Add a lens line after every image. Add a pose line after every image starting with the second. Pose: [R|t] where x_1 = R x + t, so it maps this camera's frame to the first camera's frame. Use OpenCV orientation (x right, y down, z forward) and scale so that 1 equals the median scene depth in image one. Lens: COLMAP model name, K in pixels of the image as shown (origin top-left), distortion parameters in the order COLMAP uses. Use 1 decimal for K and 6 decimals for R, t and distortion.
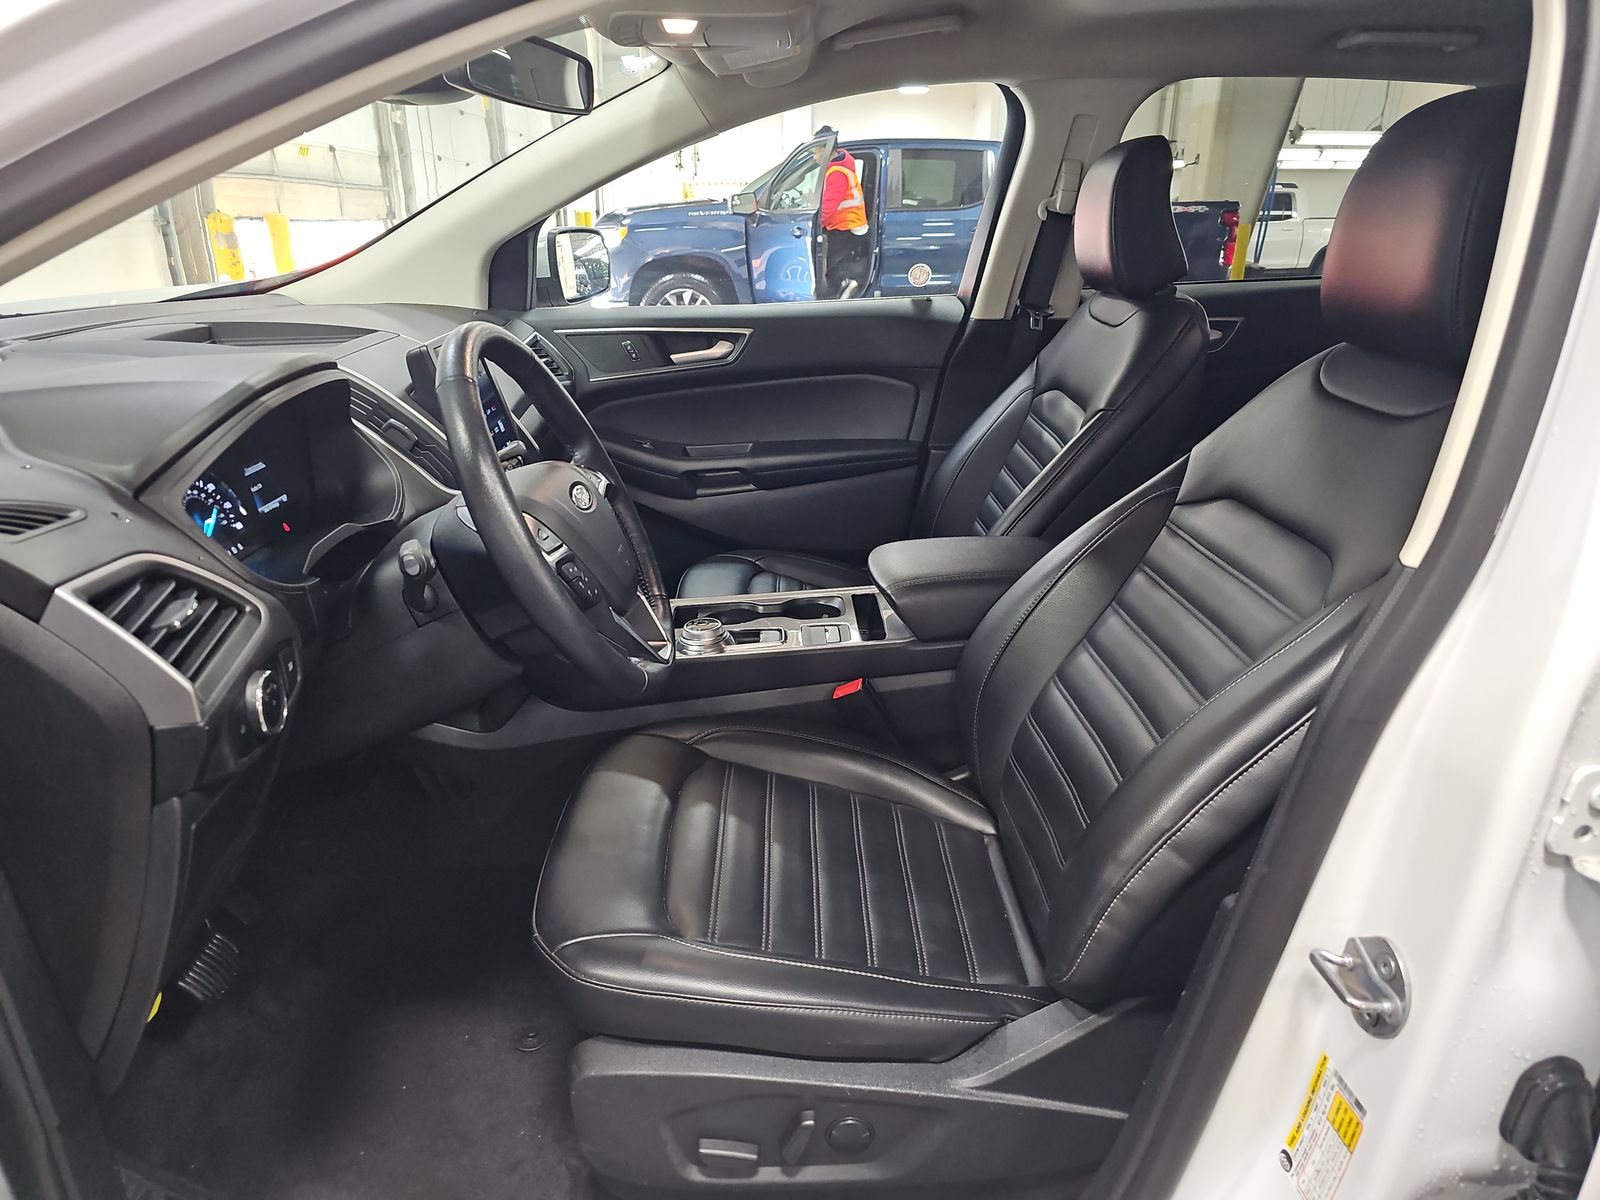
lens RADIAL K [[1041.1, 0, 808.9], [0, 1041.1, 601.9], [0, 0, 1]] dist [0.047974, -0.041017]
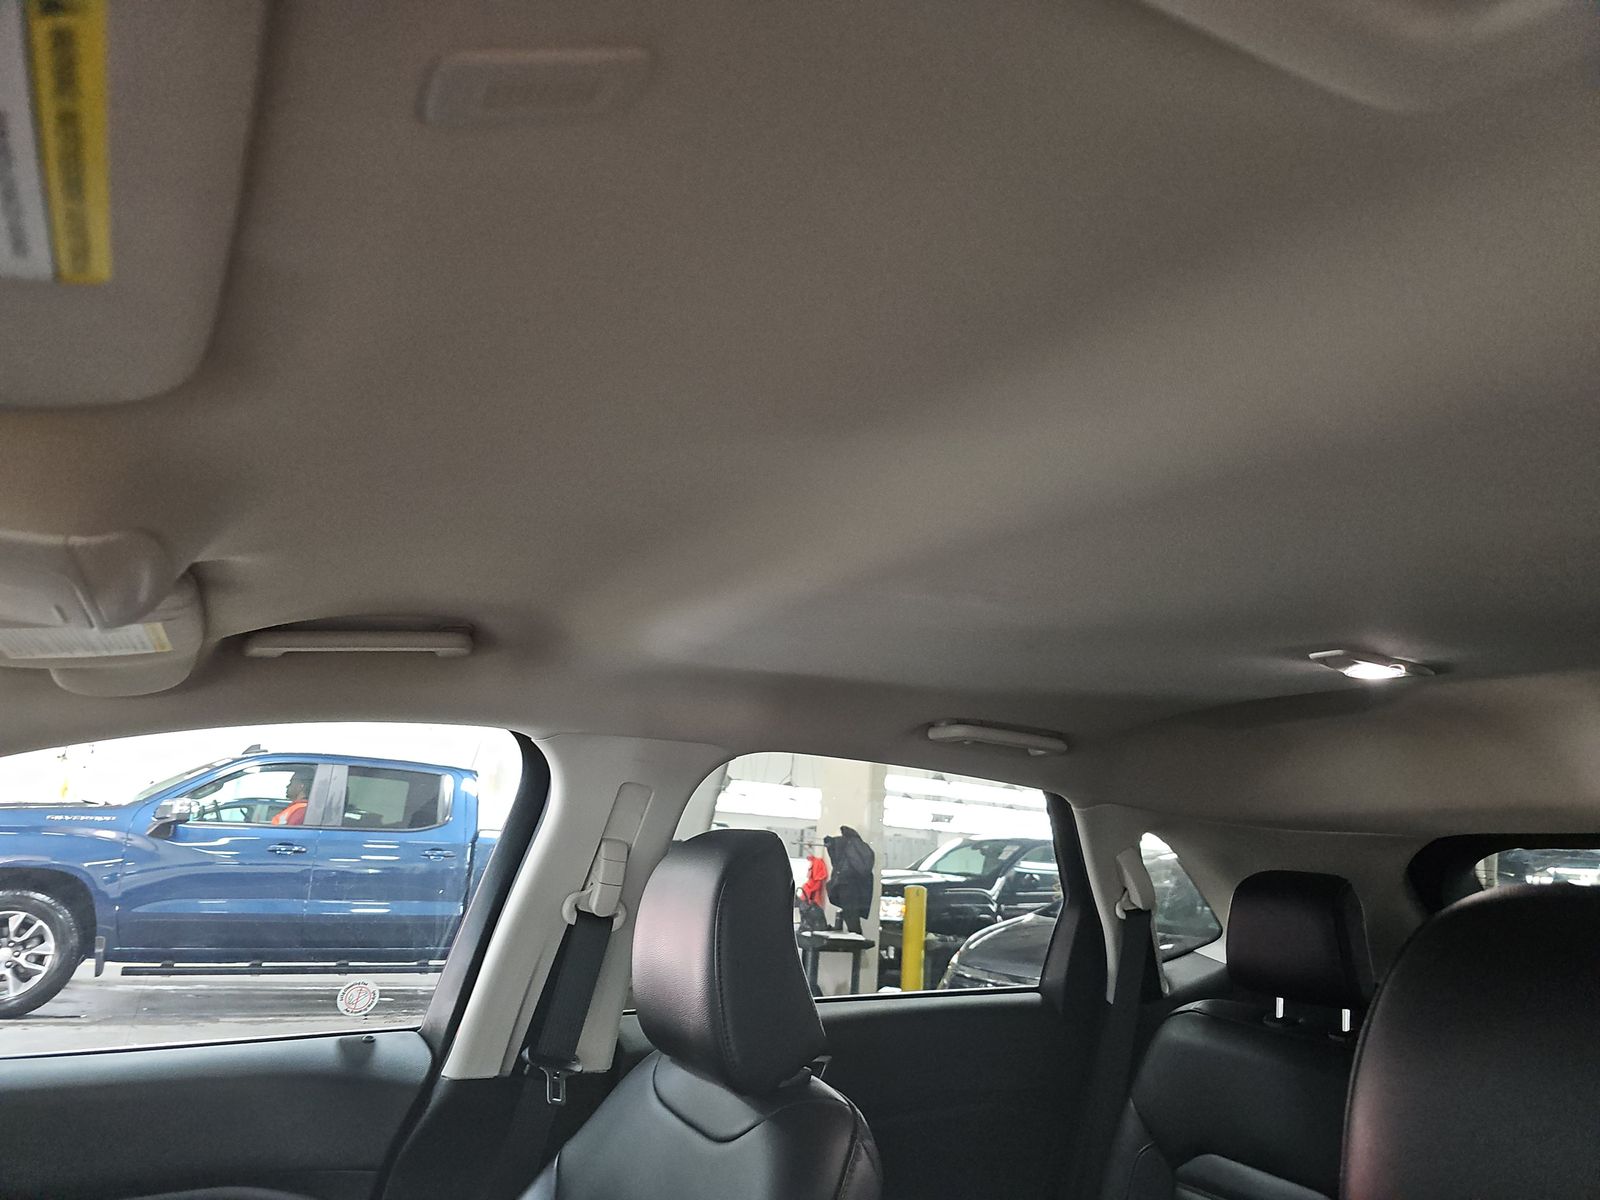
lens RADIAL K [[1041.1, 0, 806.9], [0, 1041.1, 609.9], [0, 0, 1]] dist [0.047974, -0.041017]
pose [[0.878857, 0.157987, 0.450166, 0.024770], [0.107007, 0.854259, -0.508715, -0.170710], [-0.464929, 0.495259, 0.733866, 0.328654]]
